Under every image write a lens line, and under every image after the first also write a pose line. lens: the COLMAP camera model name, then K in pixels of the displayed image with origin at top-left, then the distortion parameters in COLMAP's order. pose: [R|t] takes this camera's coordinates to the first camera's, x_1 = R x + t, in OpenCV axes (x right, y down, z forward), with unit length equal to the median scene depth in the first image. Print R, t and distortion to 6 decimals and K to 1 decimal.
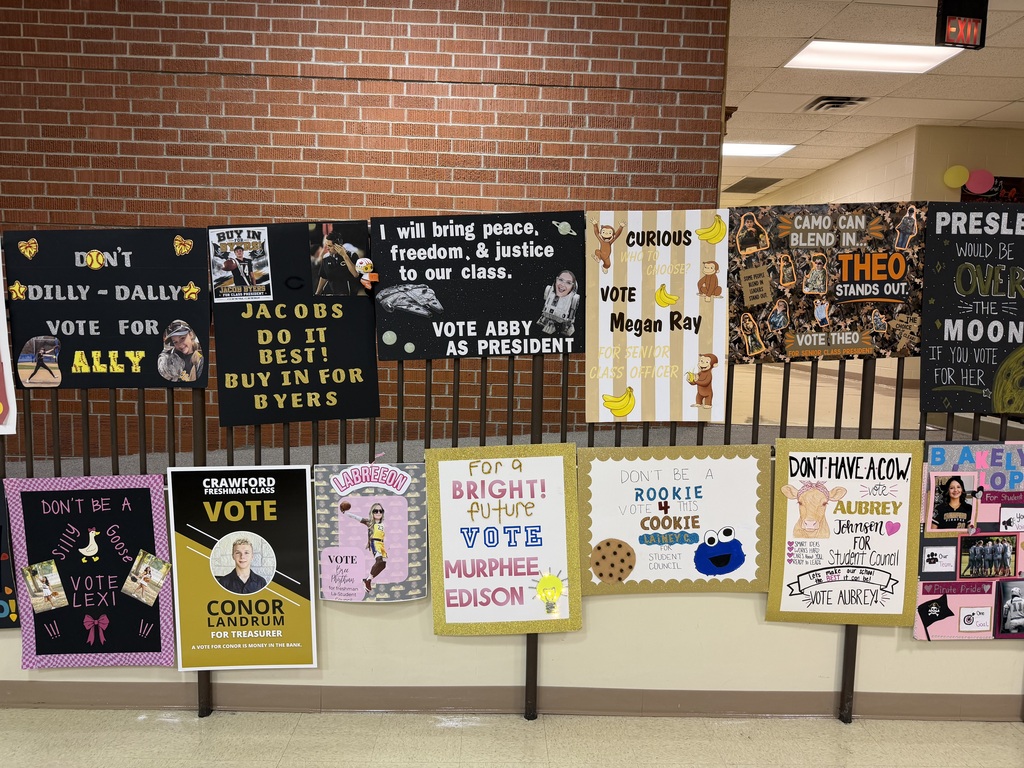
lens RADIAL K [[724.8, 0, 518.2], [0, 724.8, 389.2], [0, 0, 1]] dist [0.023483, -0.027457]
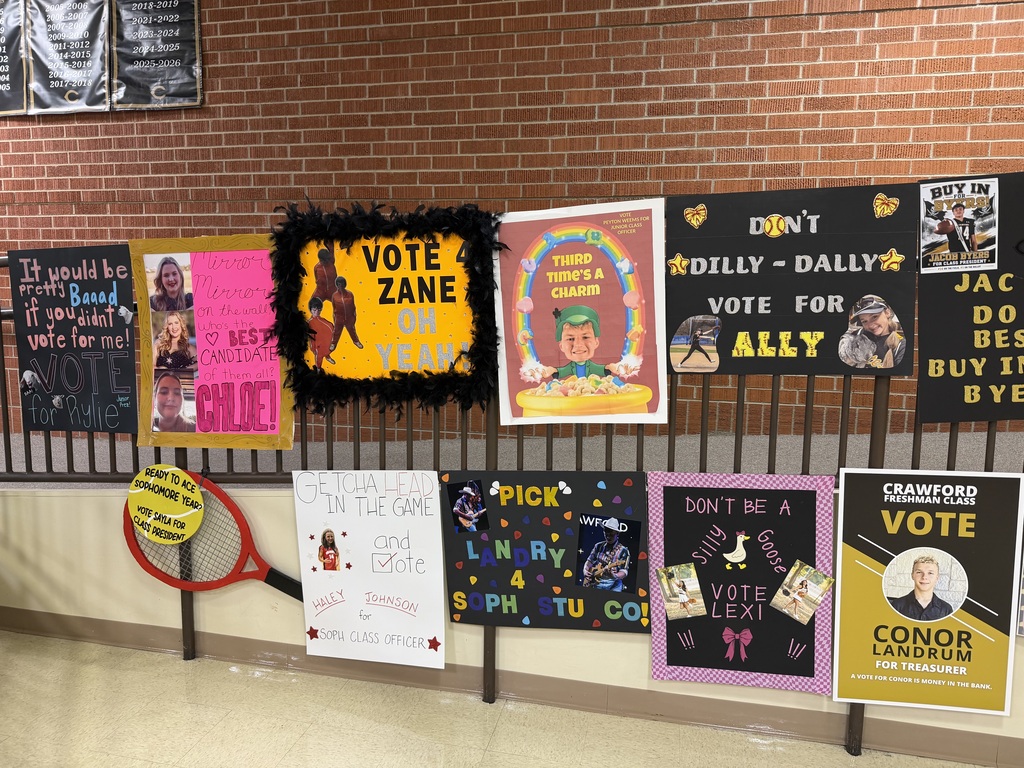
lens RADIAL K [[724.8, 0, 510.0], [0, 724.8, 385.7], [0, 0, 1]] dist [0.023483, -0.027457]
pose [[0.971919, 0.018539, -0.234584, -0.639066], [-0.010782, 0.999353, 0.034309, -0.013896], [0.235068, -0.030816, 0.971490, 0.077120]]
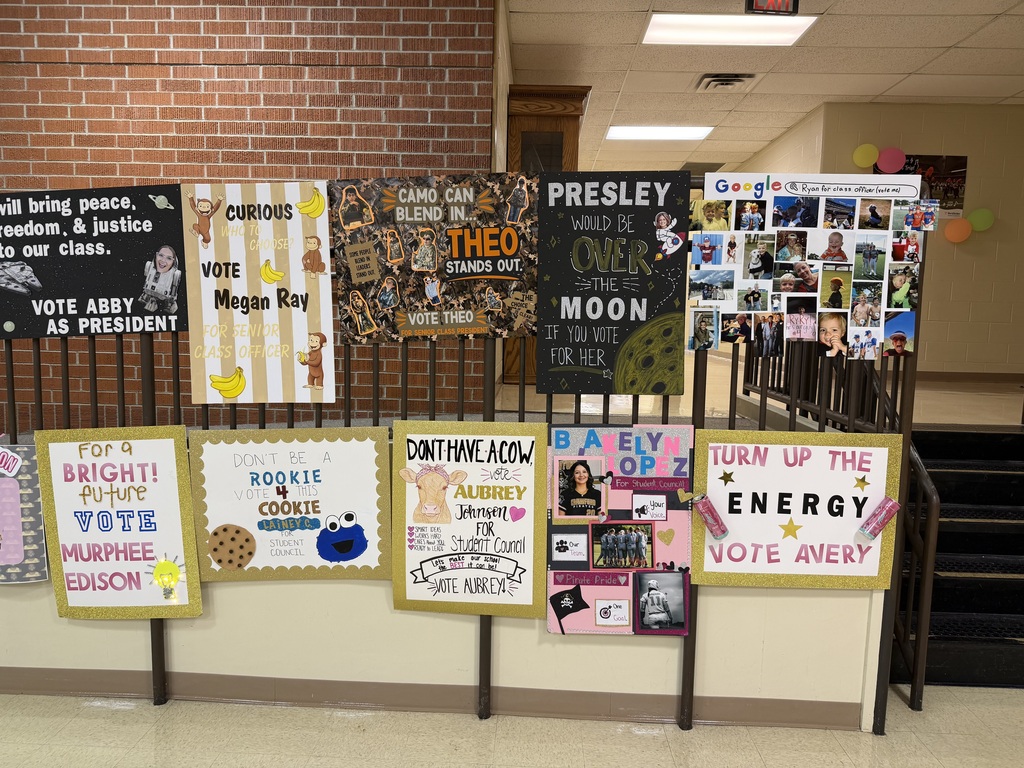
lens RADIAL K [[724.8, 0, 530.2], [0, 724.8, 384.8], [0, 0, 1]] dist [0.023483, -0.027457]
pose [[0.998282, -0.000863, -0.058587, 0.584498], [0.001192, 0.999984, 0.005575, 0.014493], [0.058582, -0.005635, 0.998267, 0.048122]]
